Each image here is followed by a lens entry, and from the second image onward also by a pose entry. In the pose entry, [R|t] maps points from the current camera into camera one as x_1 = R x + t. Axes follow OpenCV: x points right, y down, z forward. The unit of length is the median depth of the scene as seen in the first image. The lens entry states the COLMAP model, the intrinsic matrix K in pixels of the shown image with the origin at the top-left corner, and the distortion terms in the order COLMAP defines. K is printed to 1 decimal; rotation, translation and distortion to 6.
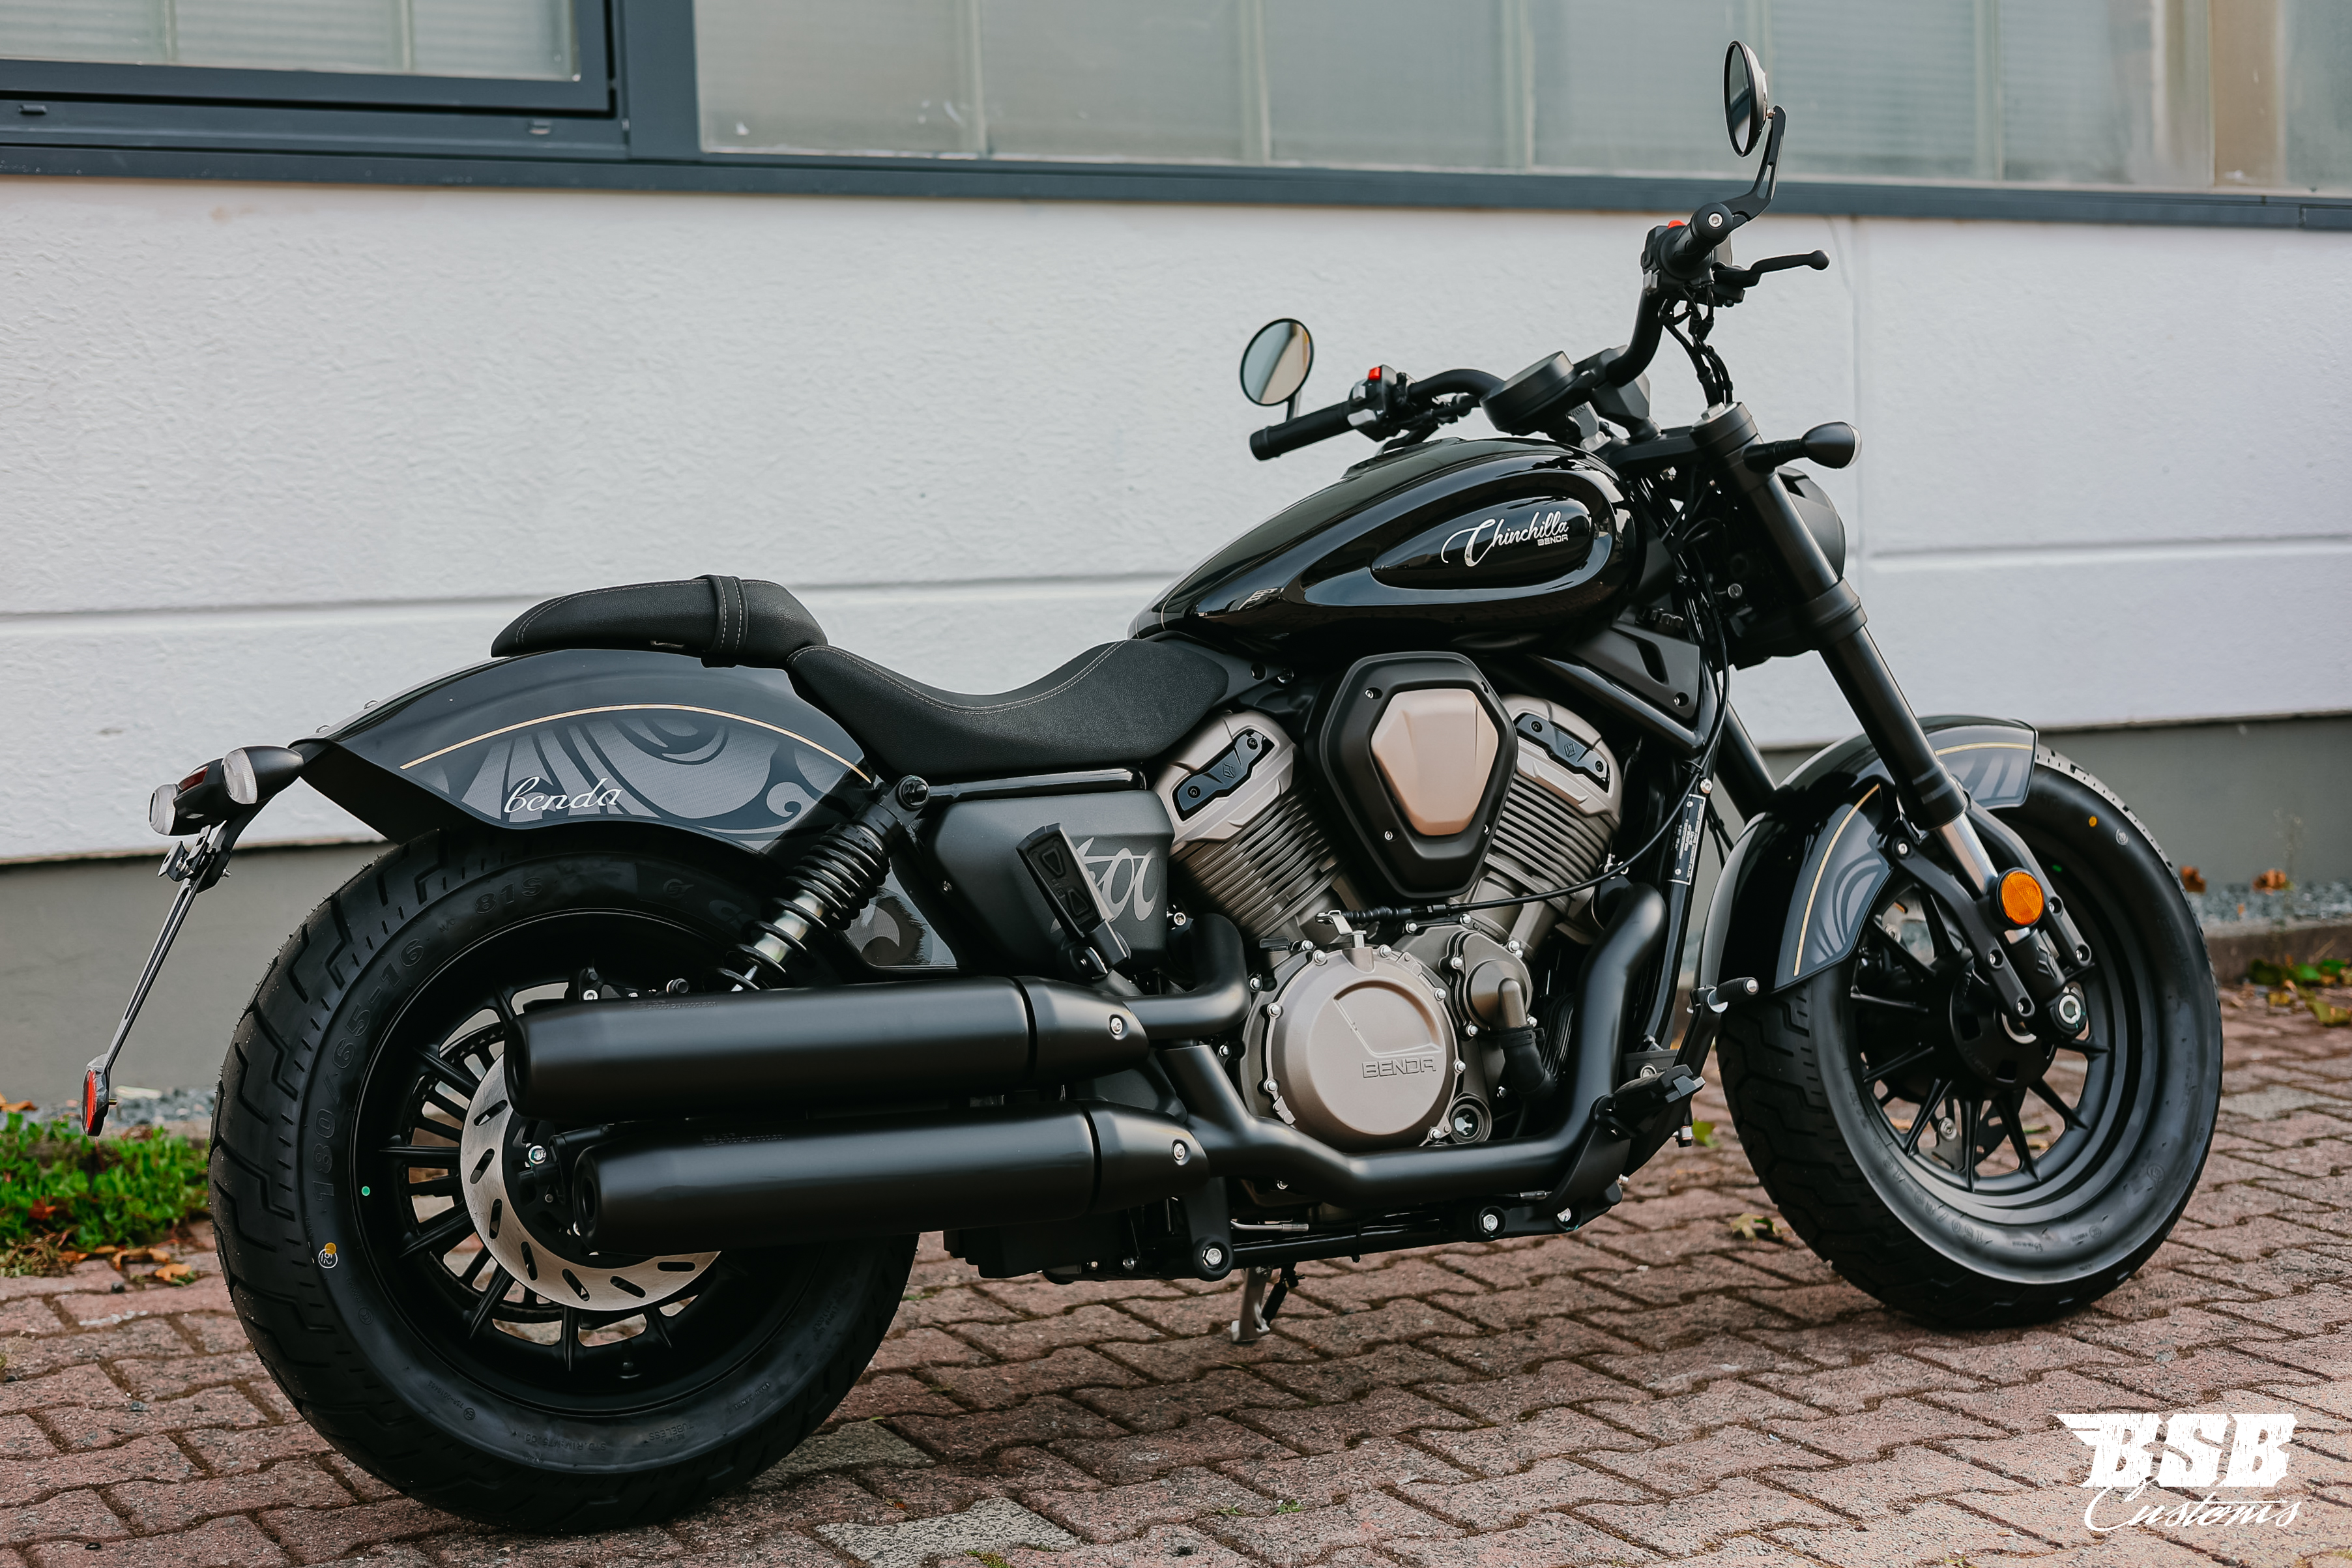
lens RADIAL K [[3592.5, 0, 1113.4], [0, 3592.5, 856.1], [0, 0, 1]] dist [0.045668, -0.115653]
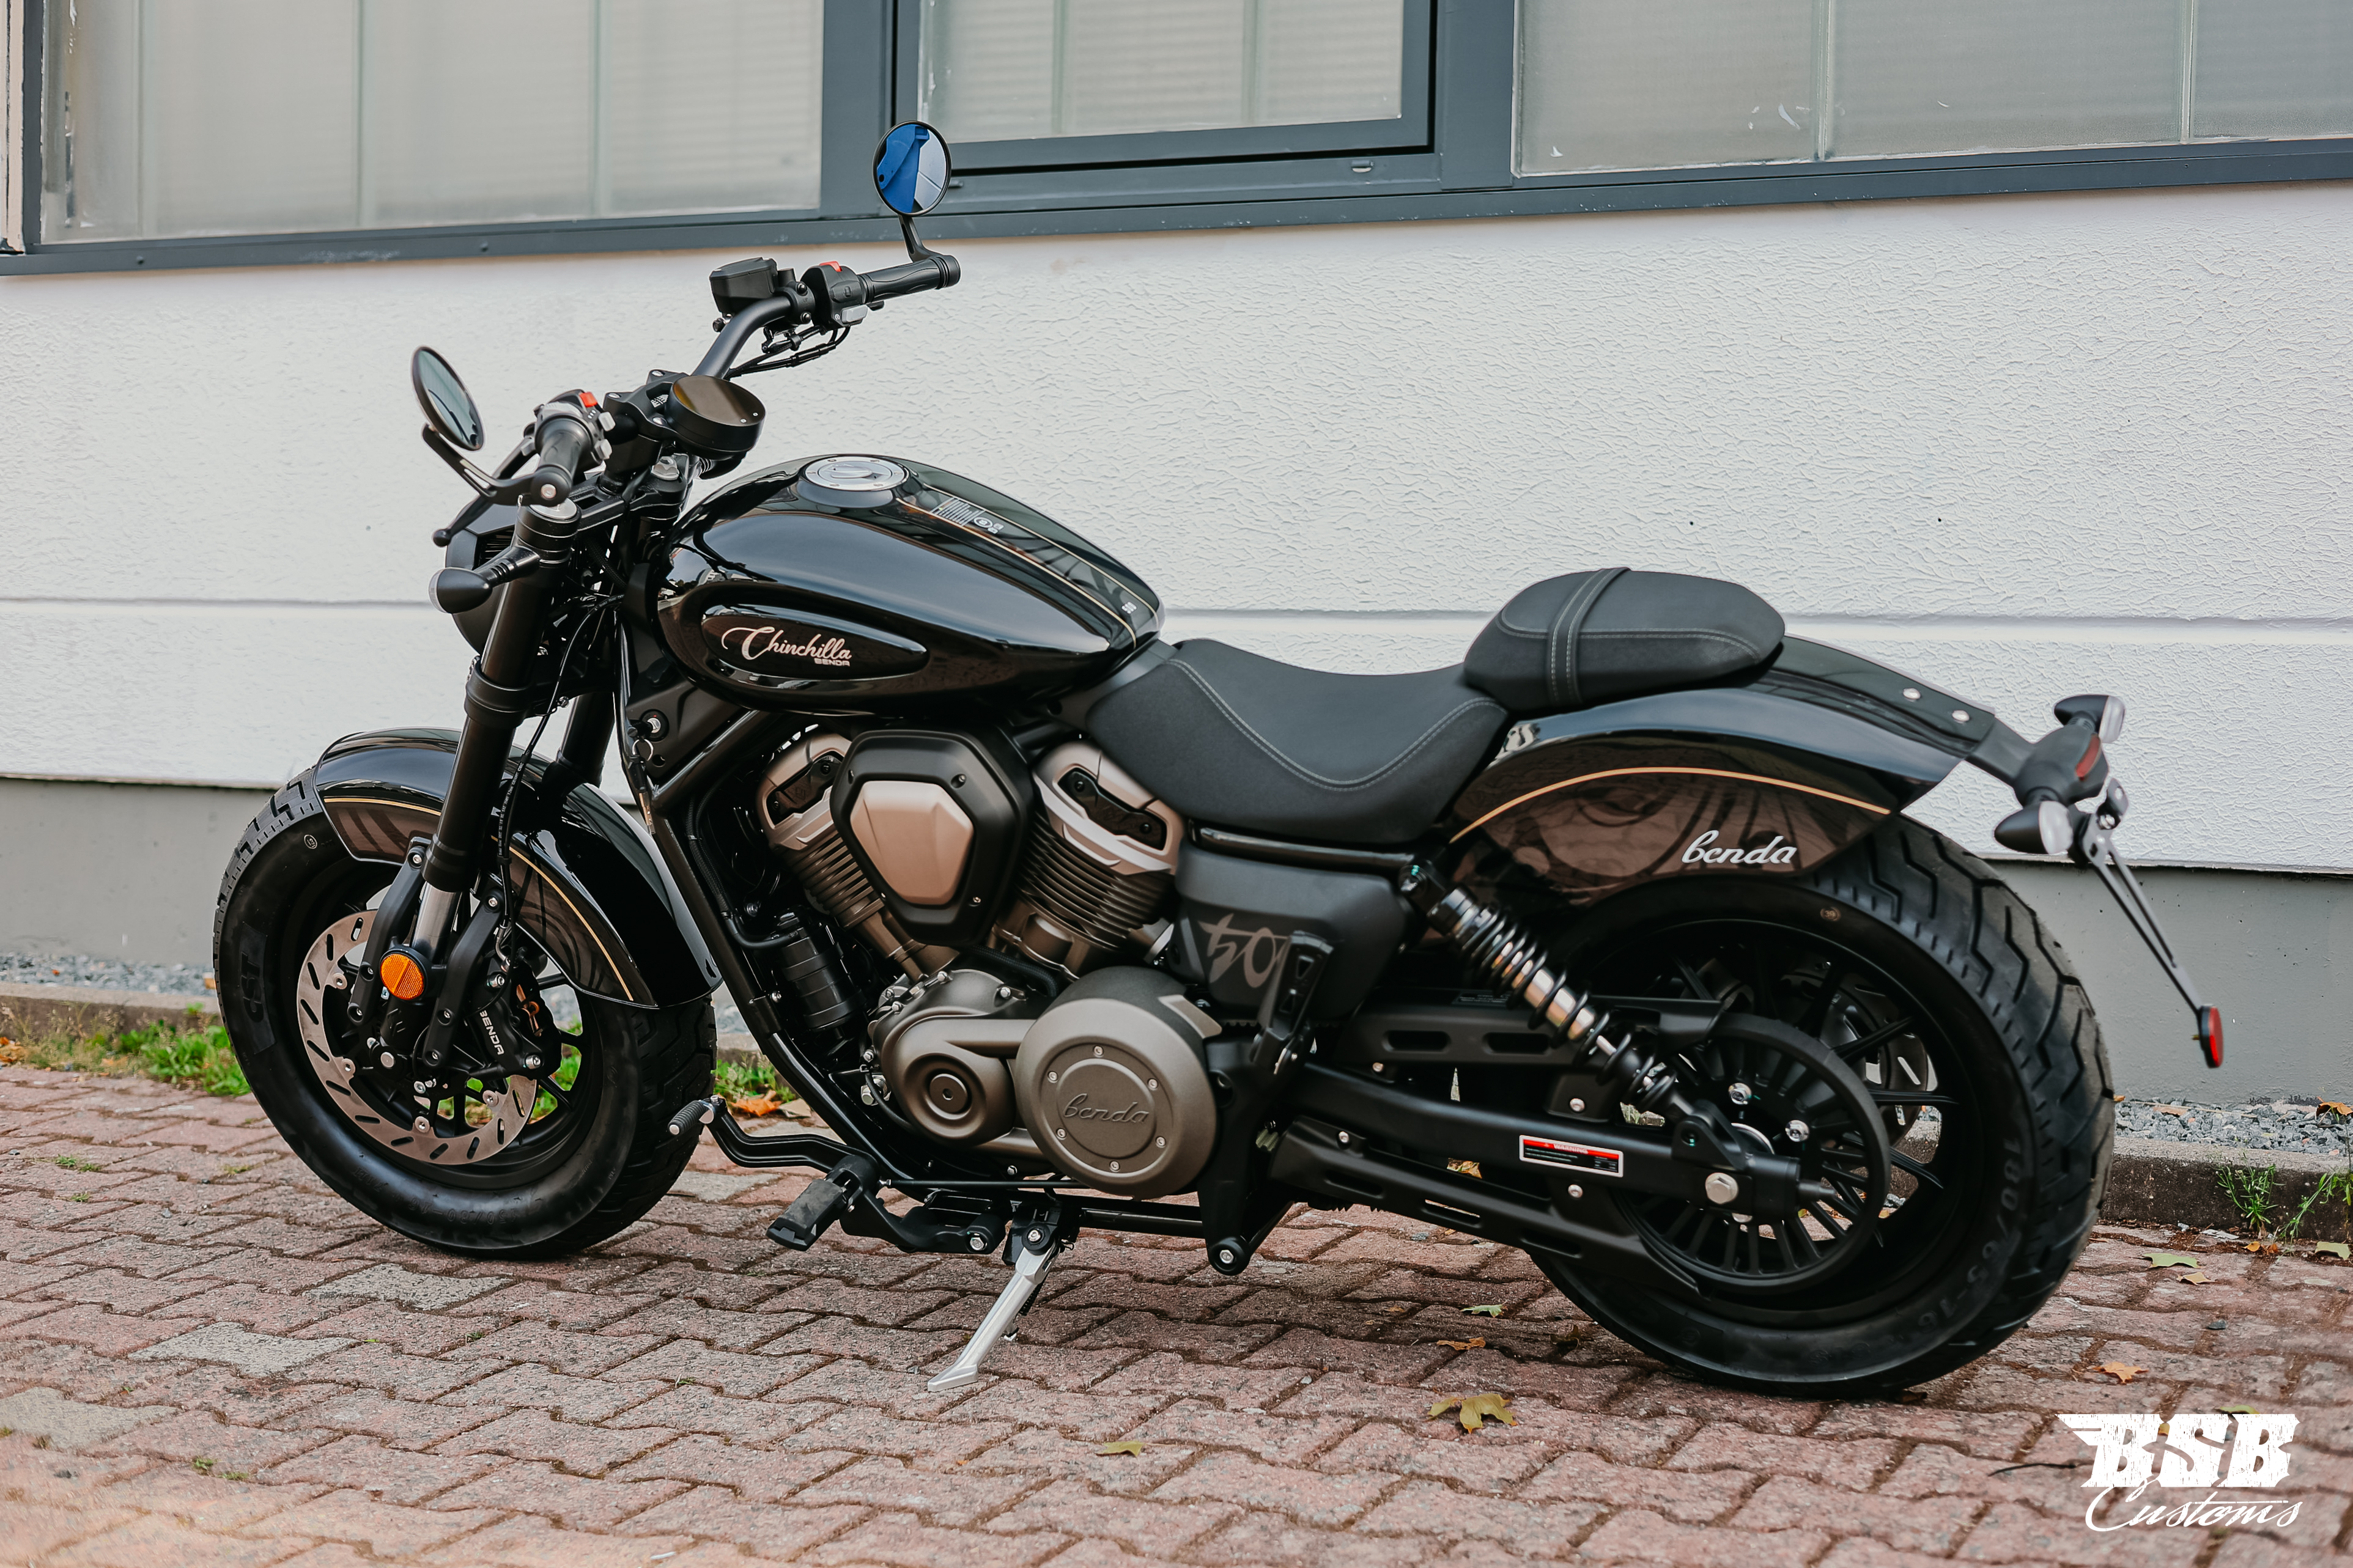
lens RADIAL K [[3389.8, 0, 1197.8], [0, 3389.8, 781.1], [0, 0, 1]] dist [0.051563, -0.281335]
pose [[0.598694, 0.077997, -0.797171, 0.869465], [-0.095584, 0.995093, 0.025576, -0.063878], [0.795254, 0.060884, 0.603212, 0.535412]]
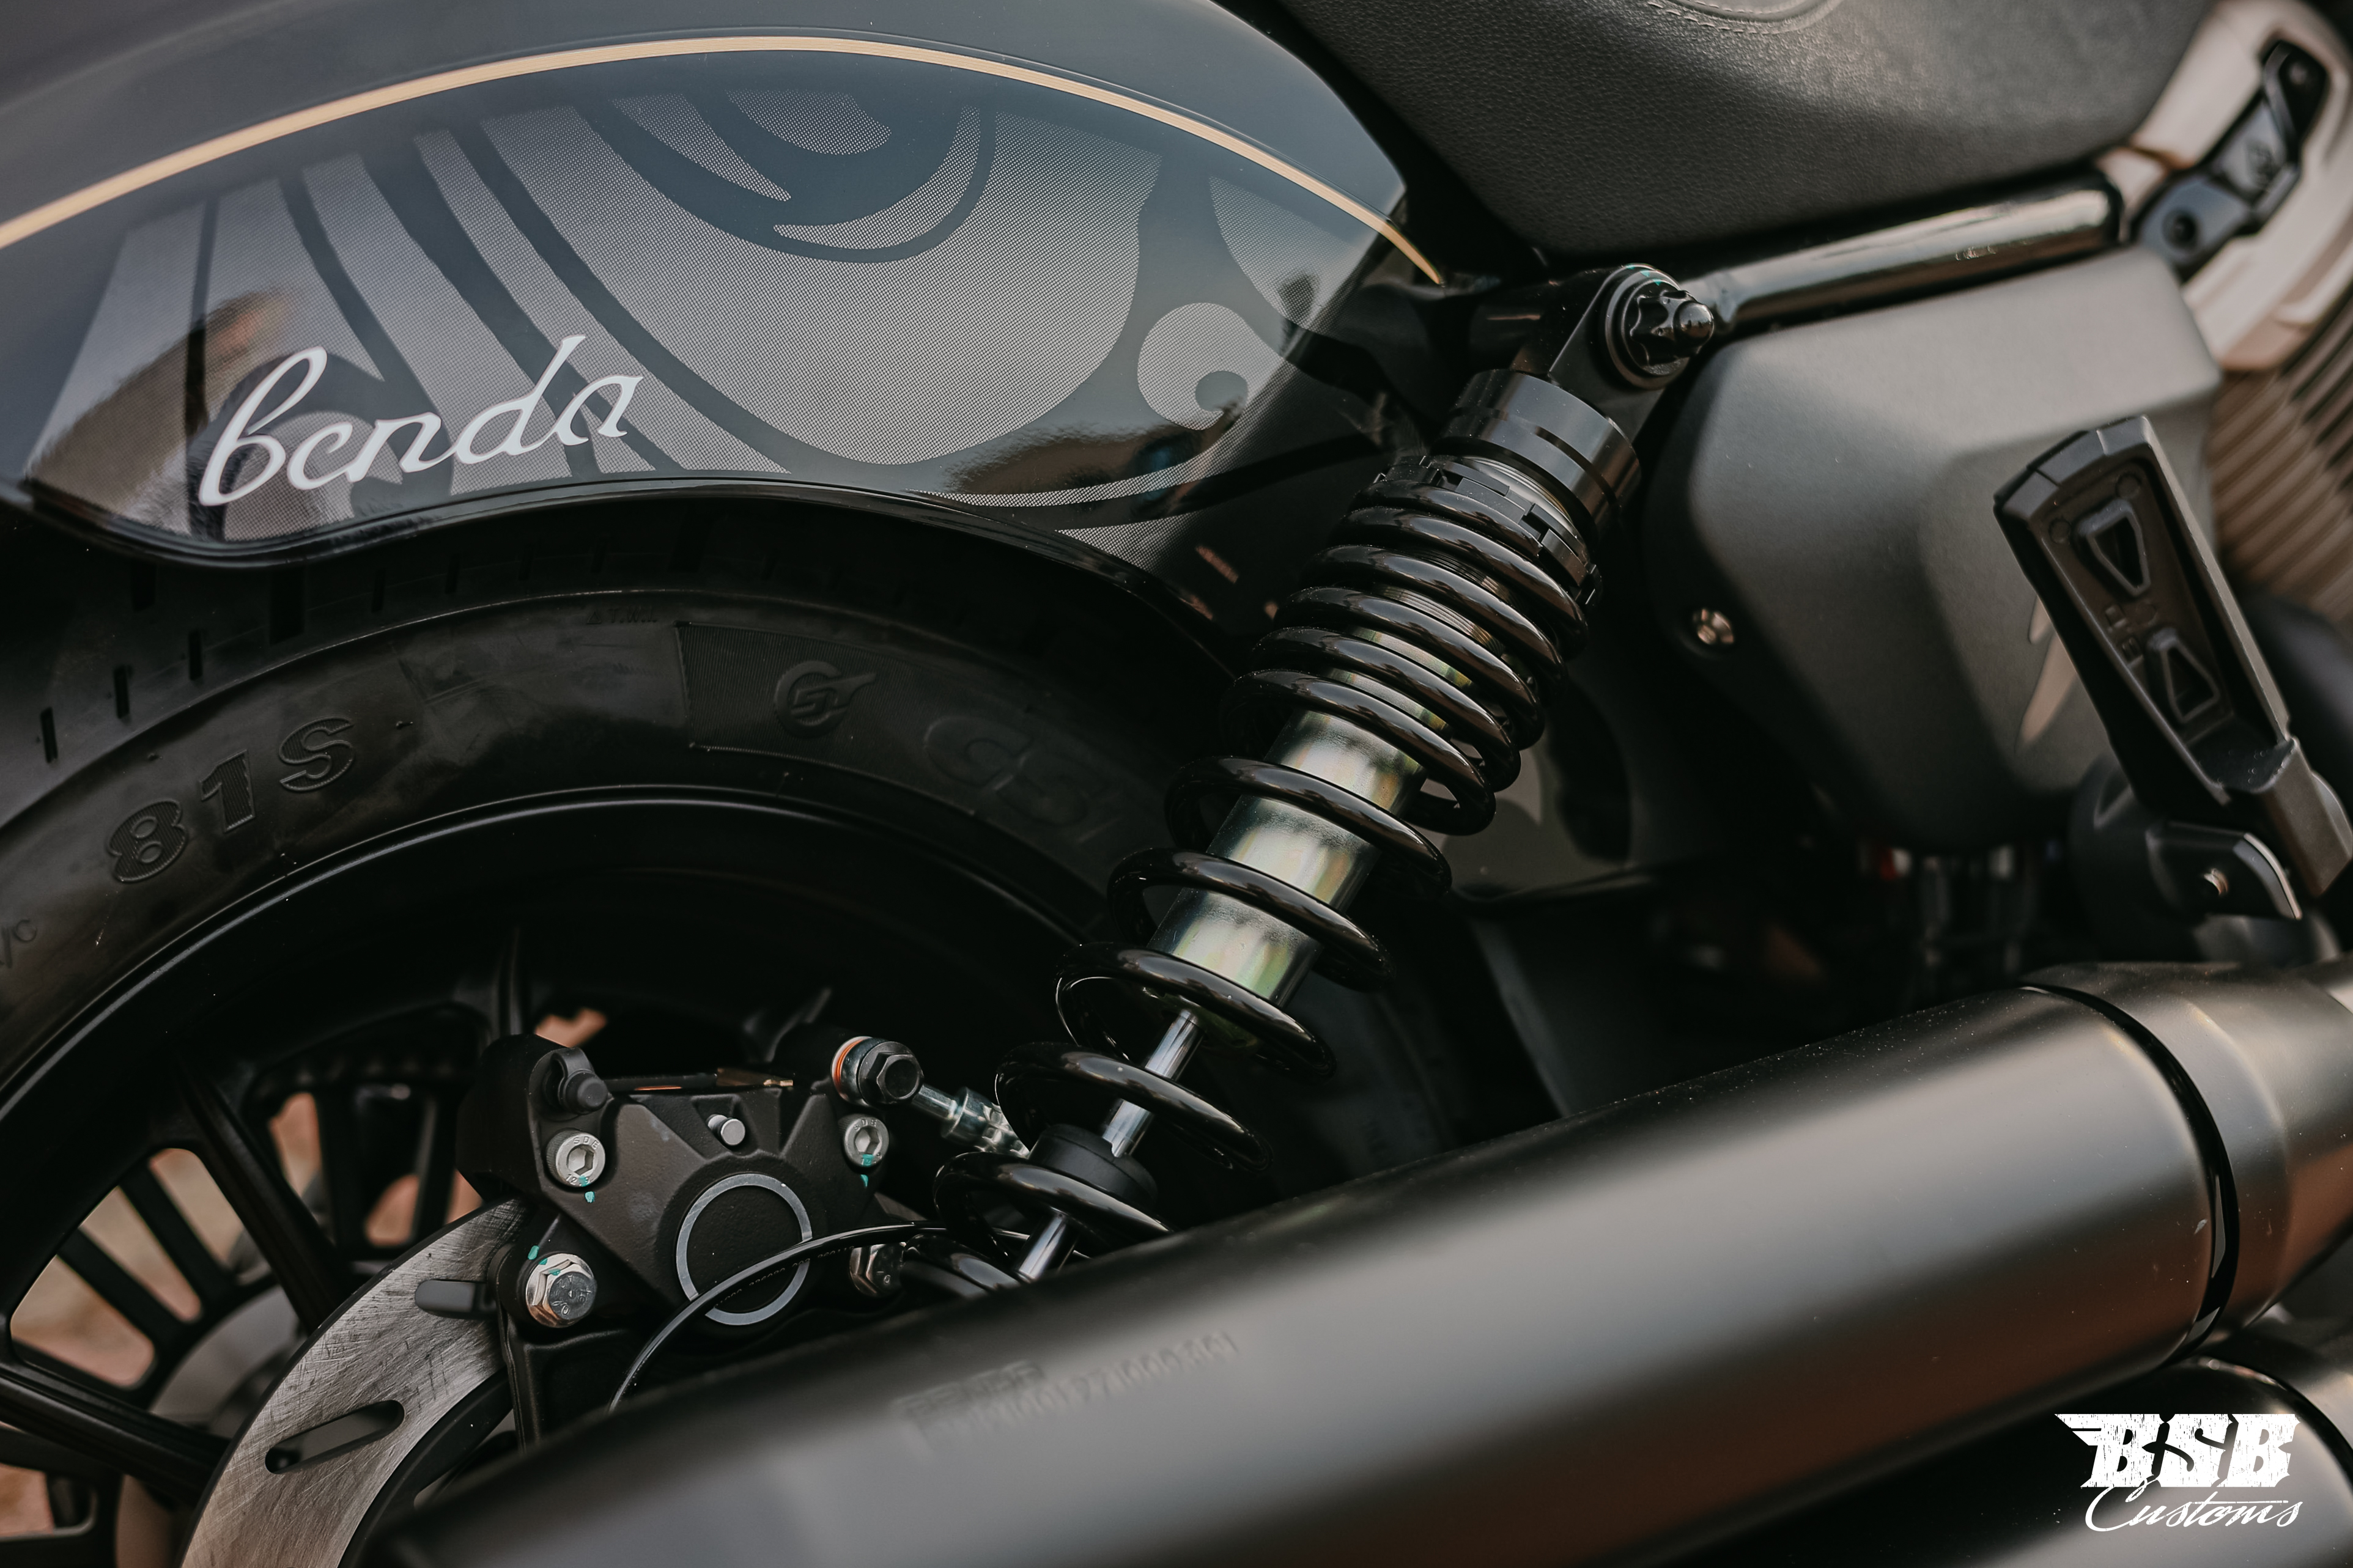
lens RADIAL K [[3546.3, 0, 1180.1], [0, 3546.3, 778.0], [0, 0, 1]] dist [0.018963, -0.233644]
pose [[0.985628, -0.059973, 0.157924, -0.119347], [0.027254, 0.979066, 0.201708, -0.034675], [-0.166715, -0.194505, 0.966630, 0.626322]]
